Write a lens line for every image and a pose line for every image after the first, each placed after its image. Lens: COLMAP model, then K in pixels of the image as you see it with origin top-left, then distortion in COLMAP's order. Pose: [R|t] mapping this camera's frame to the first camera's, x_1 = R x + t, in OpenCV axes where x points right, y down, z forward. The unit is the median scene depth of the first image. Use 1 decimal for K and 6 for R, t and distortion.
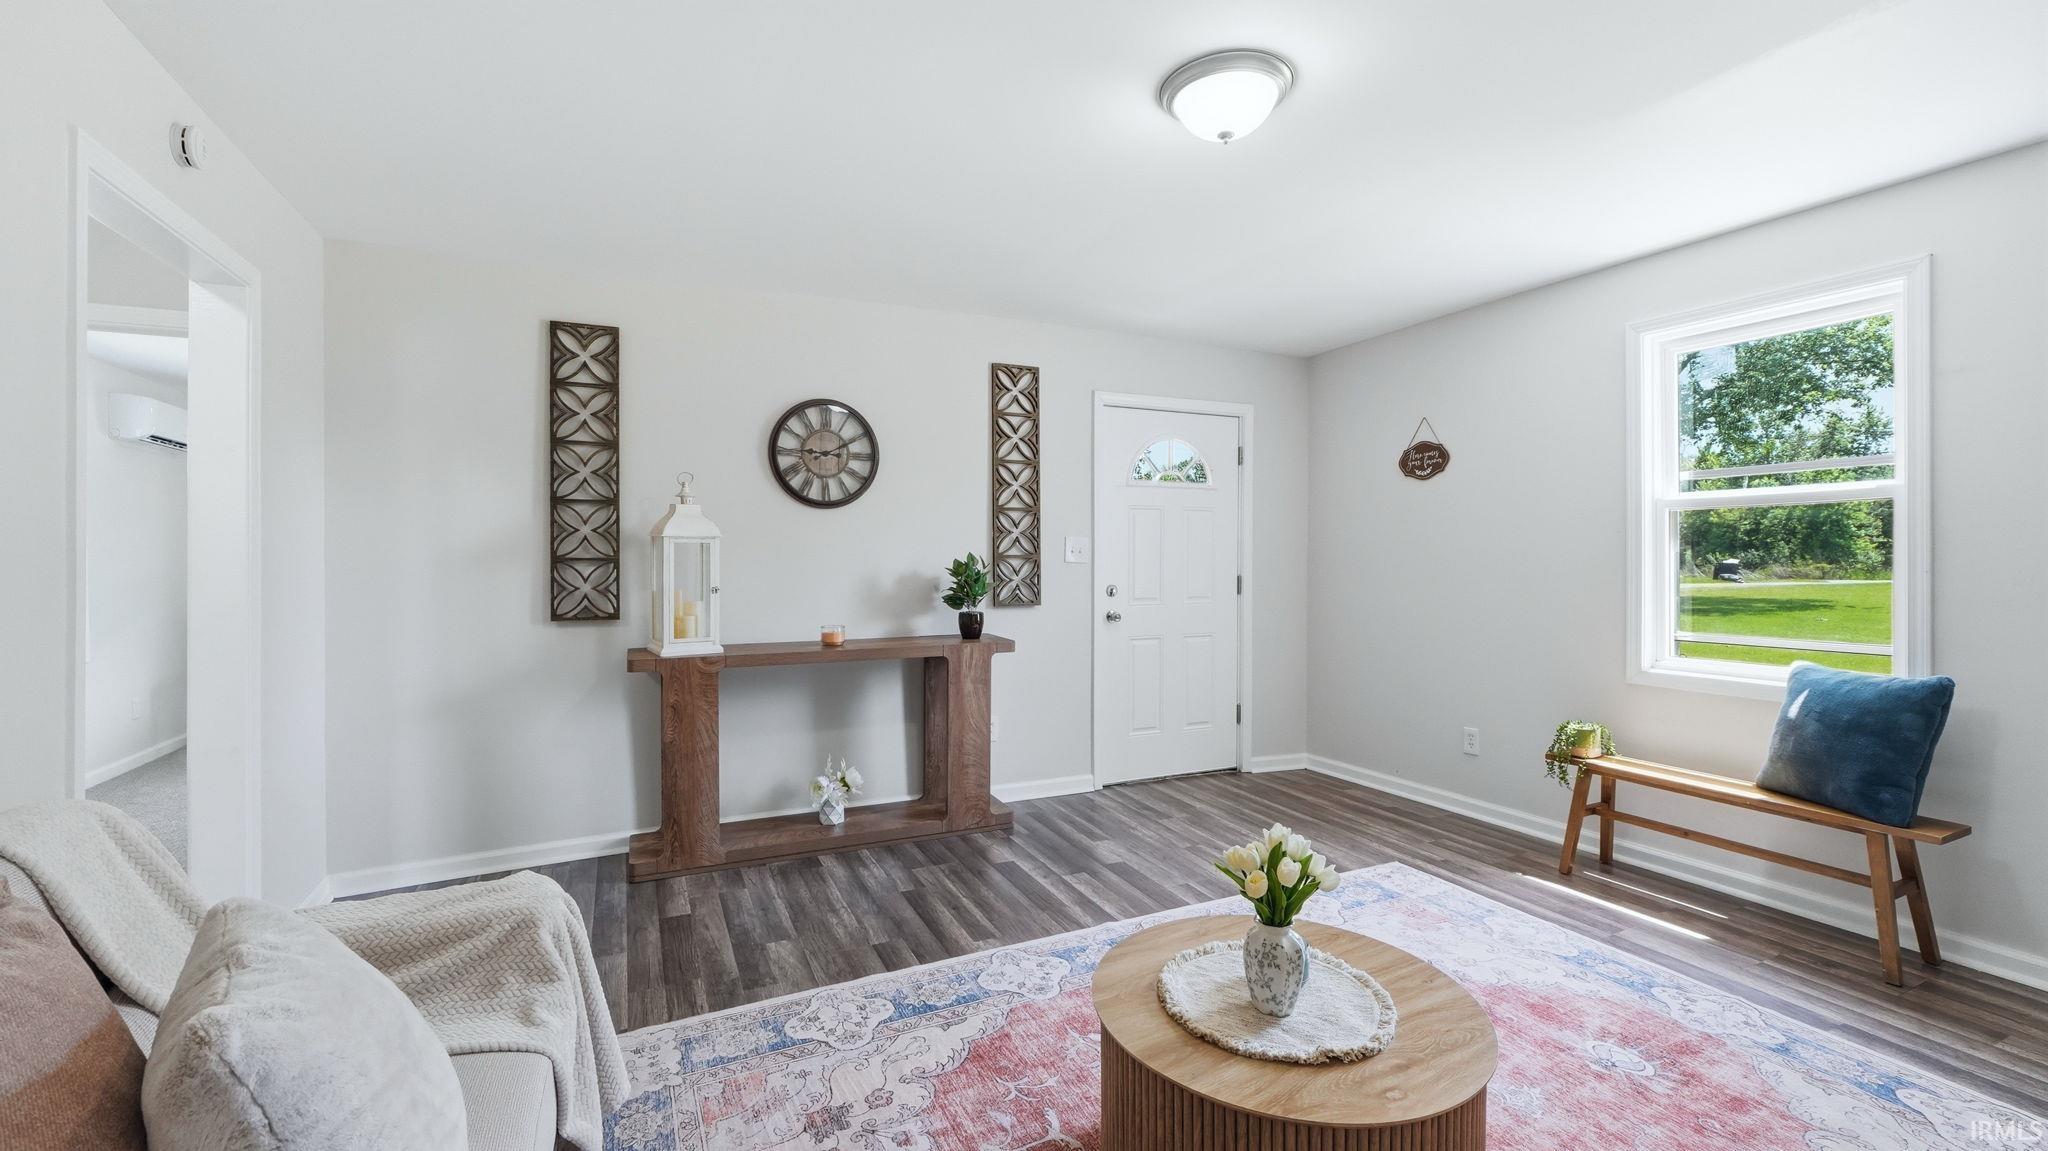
lens RADIAL K [[855.8, 0, 1030.9], [0, 855.8, 559.2], [0, 0, 1]] dist [0.002134, 0.000149]
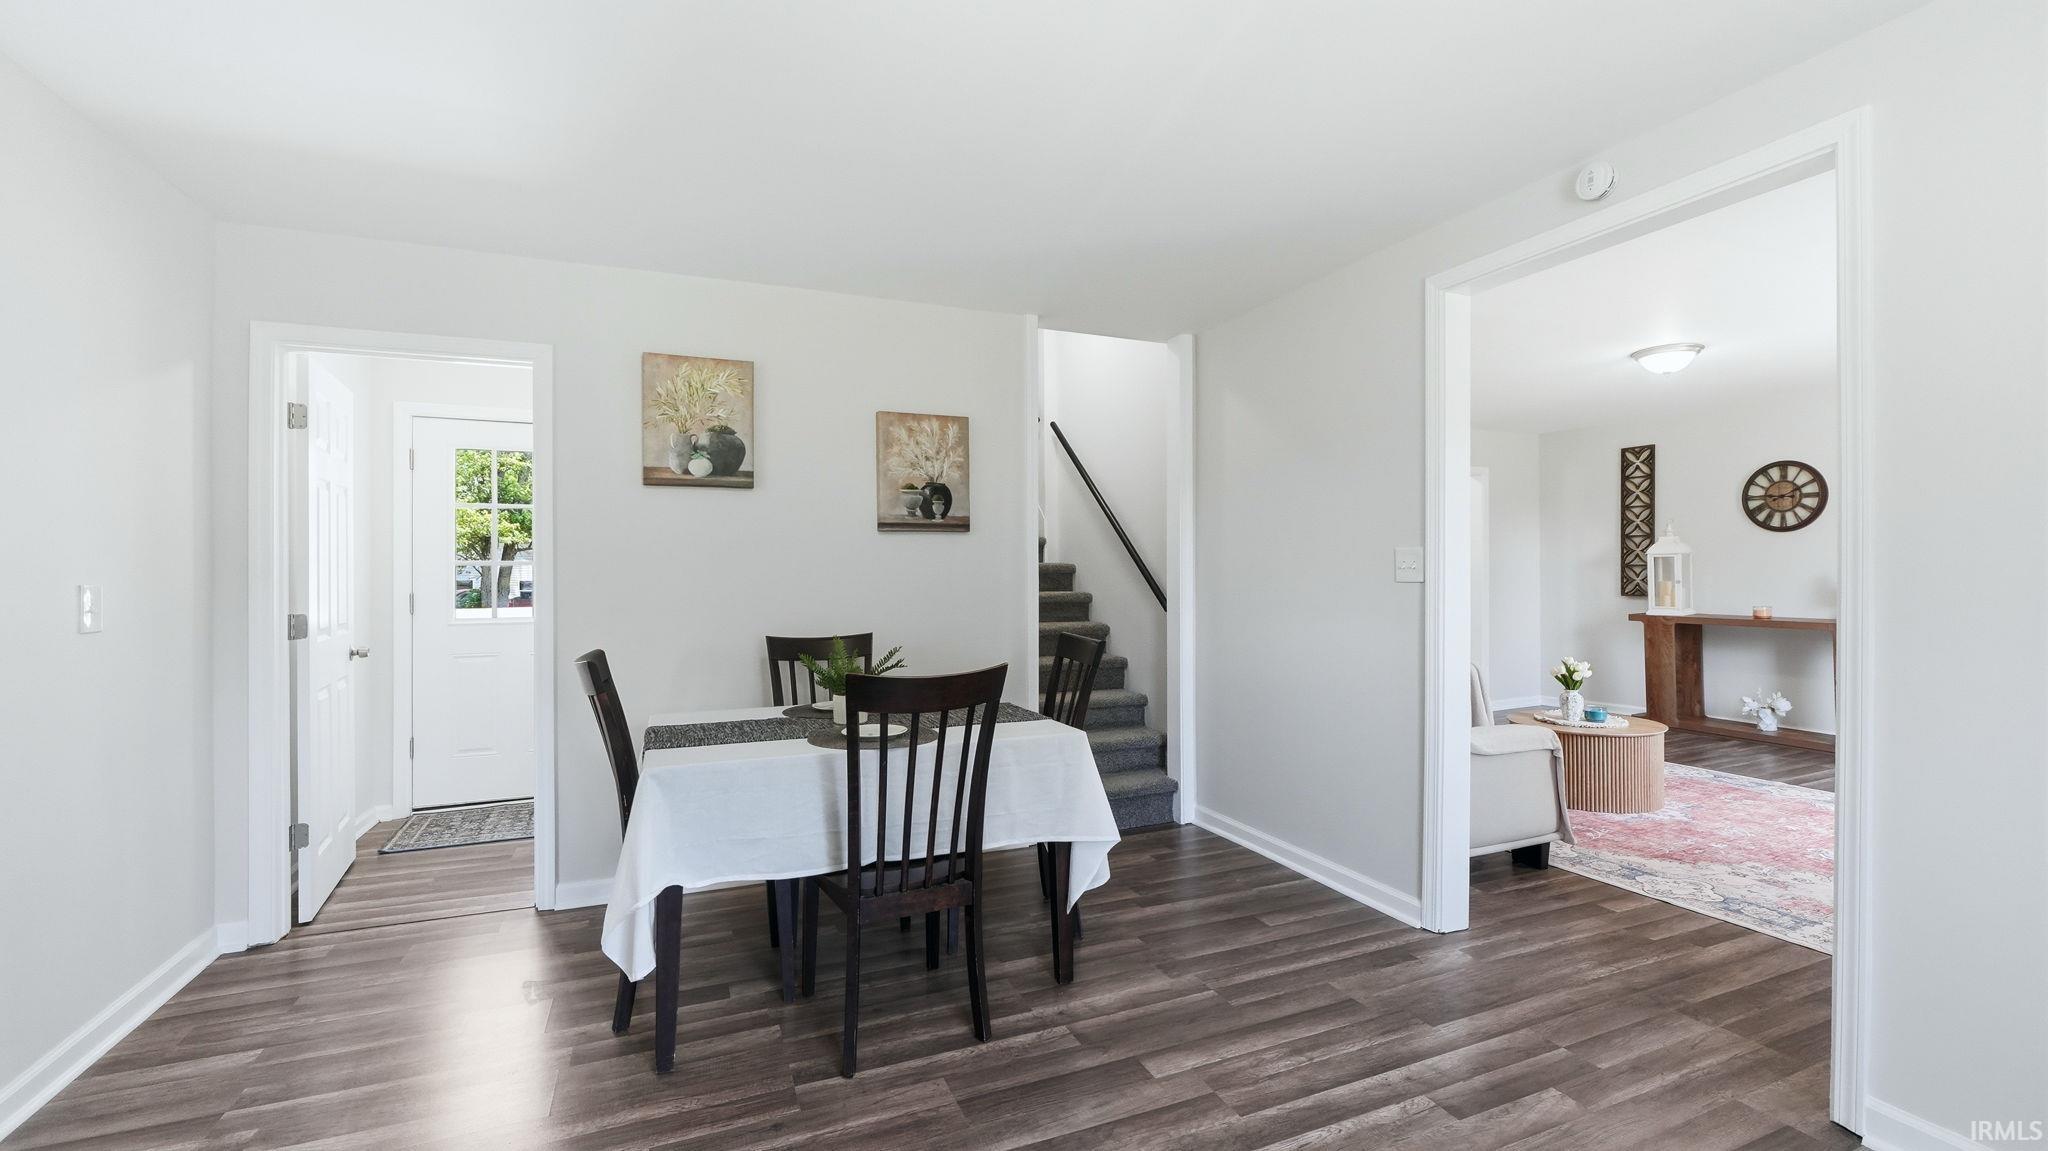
lens RADIAL K [[866.2, 0, 1006.4], [0, 866.2, 565.9], [0, 0, 1]] dist [-0.006147, -0.000786]
pose [[-0.056023, -0.000225, -0.998429, 1.590061], [0.003817, 0.999993, -0.000440, -0.002510], [0.998422, -0.003836, -0.056022, -0.357695]]
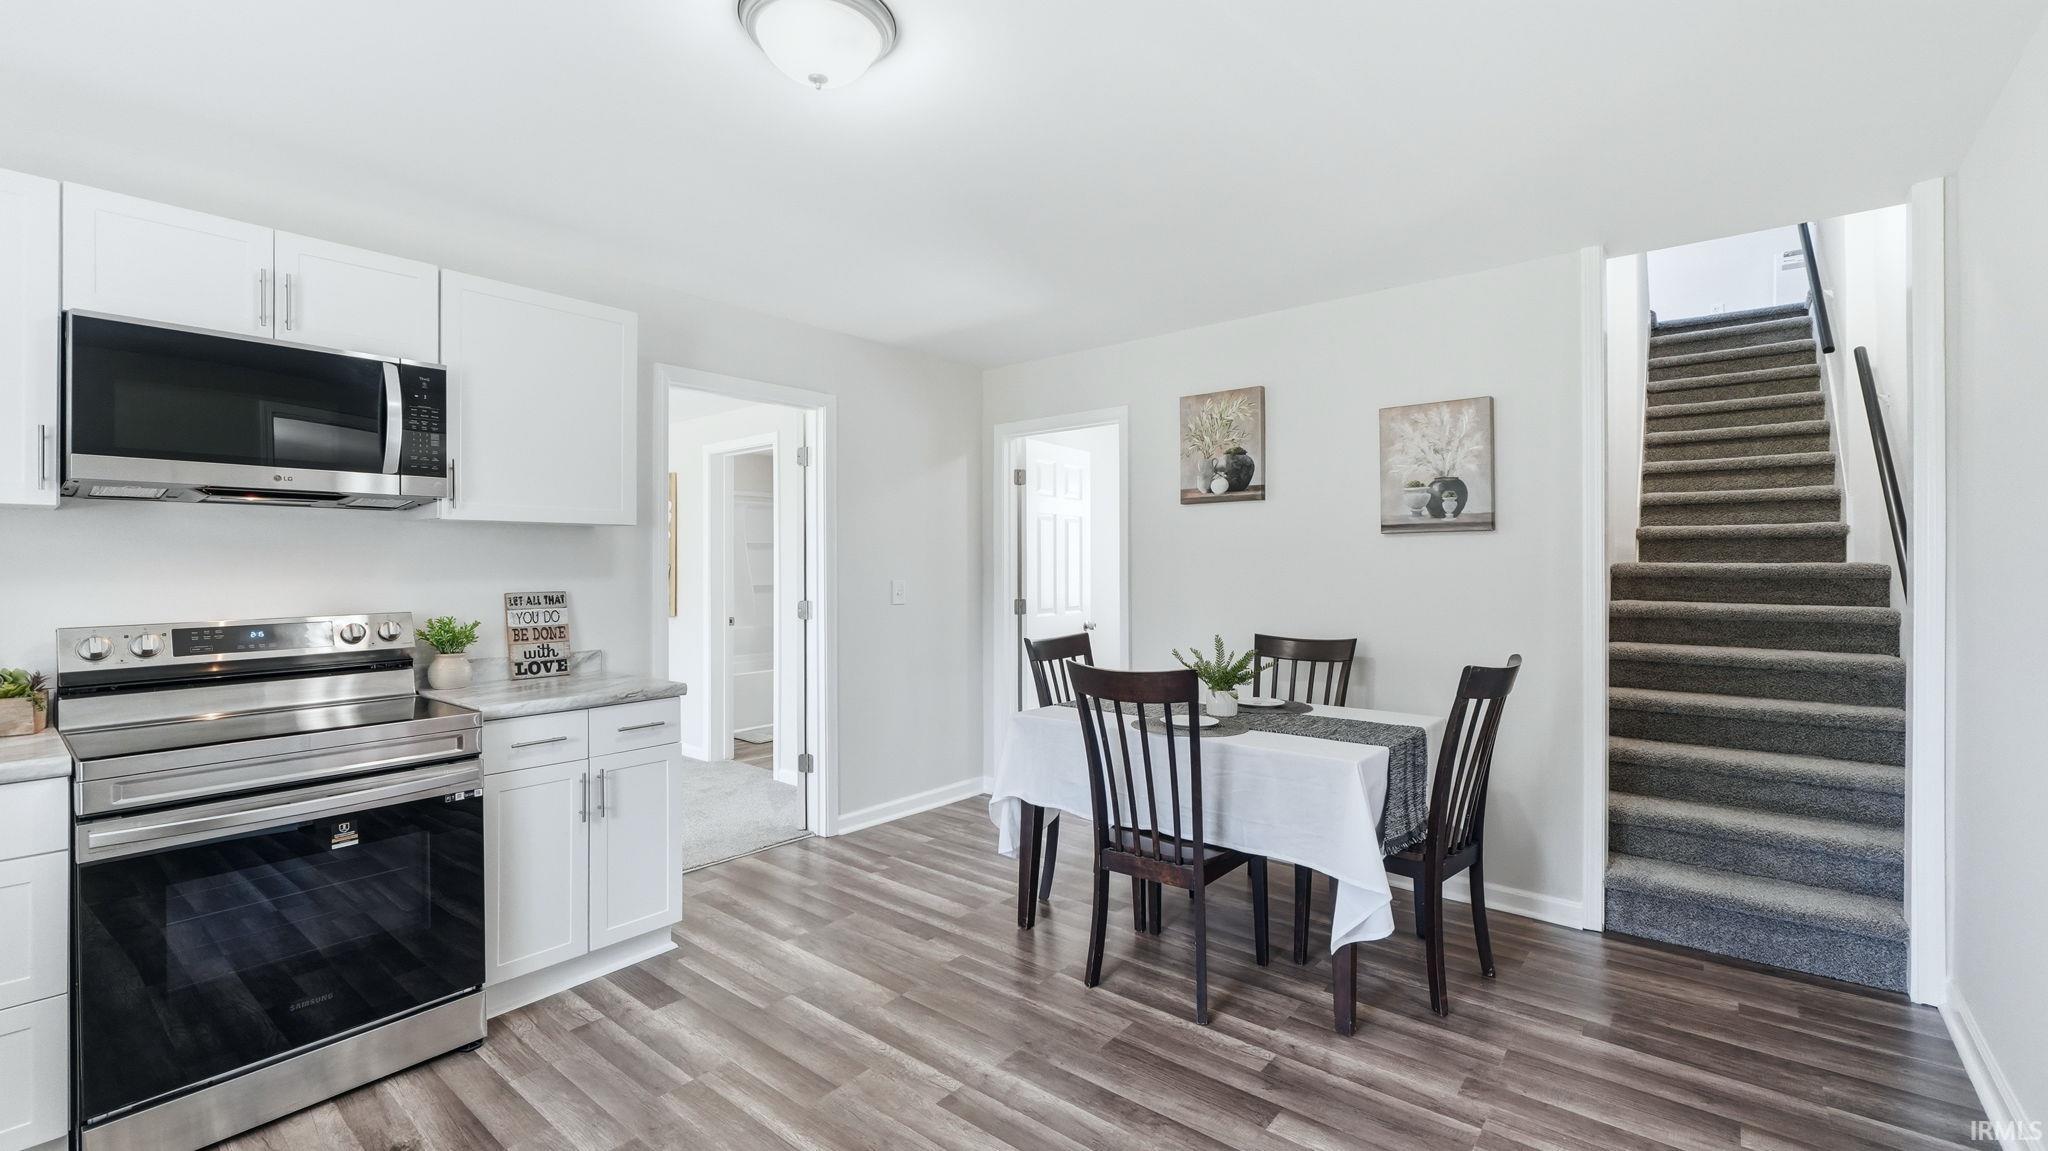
lens RADIAL K [[855.6, 0, 1016.8], [0, 855.6, 566.7], [0, 0, 1]] dist [-0.001427, -0.000041]
pose [[-0.910108, 0.003216, -0.414360, 1.338045], [0.004091, 0.999991, -0.001226, -0.008291], [0.414352, -0.002811, -0.910112, 0.182393]]
